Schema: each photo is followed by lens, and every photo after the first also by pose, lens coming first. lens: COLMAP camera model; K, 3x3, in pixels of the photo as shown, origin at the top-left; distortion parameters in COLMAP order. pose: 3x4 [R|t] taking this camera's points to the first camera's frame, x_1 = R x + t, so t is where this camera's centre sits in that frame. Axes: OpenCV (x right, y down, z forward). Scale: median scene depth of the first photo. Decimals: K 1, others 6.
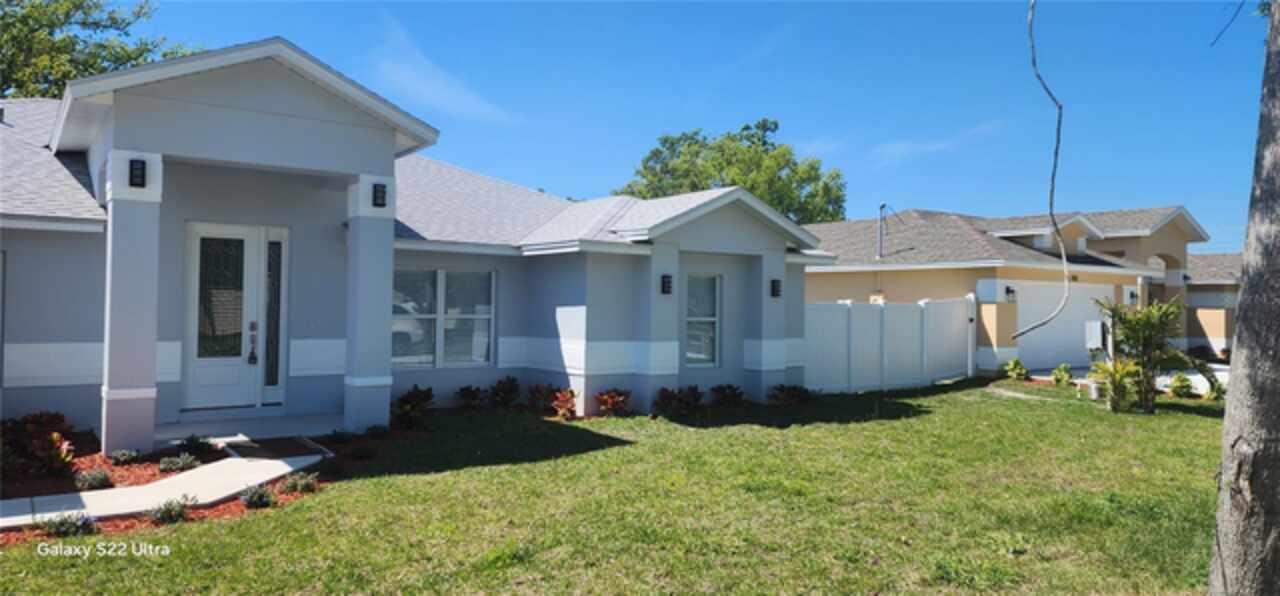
lens RADIAL K [[845.6, 0, 628.8], [0, 845.6, 292.0], [0, 0, 1]] dist [0.114284, -0.109519]
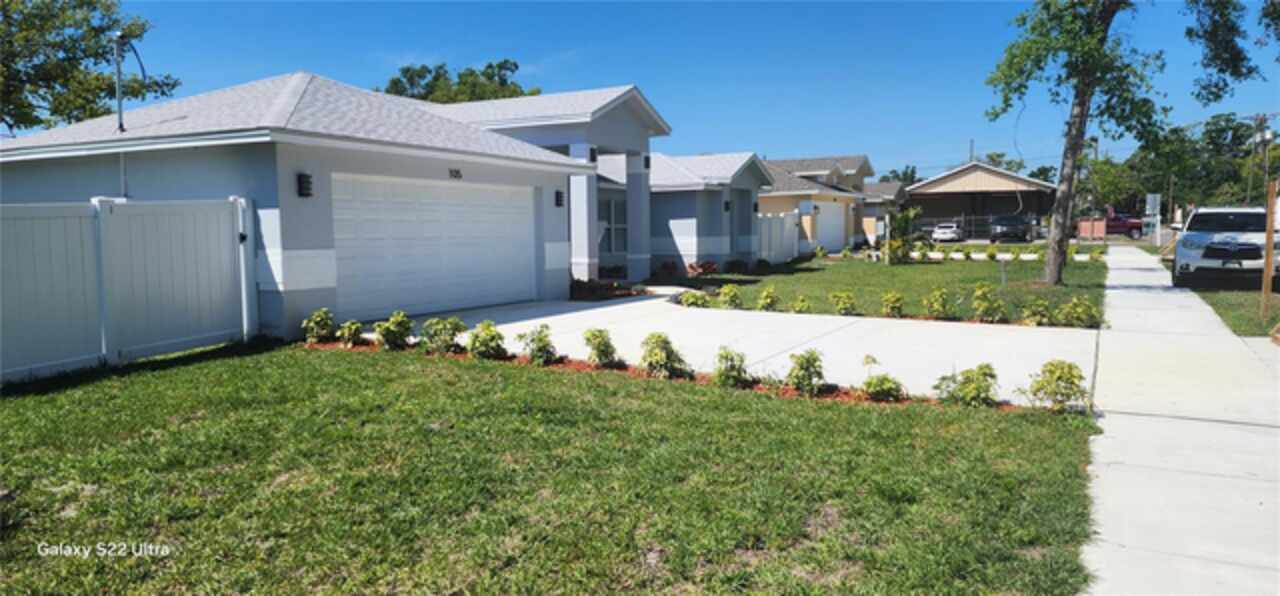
lens RADIAL K [[845.6, 0, 628.8], [0, 845.6, 292.0], [0, 0, 1]] dist [0.114284, -0.109519]
pose [[0.906252, -0.053919, 0.419285, -0.642789], [0.015237, 0.995354, 0.095067, -0.000769], [-0.422463, -0.079766, 0.902863, -0.425309]]
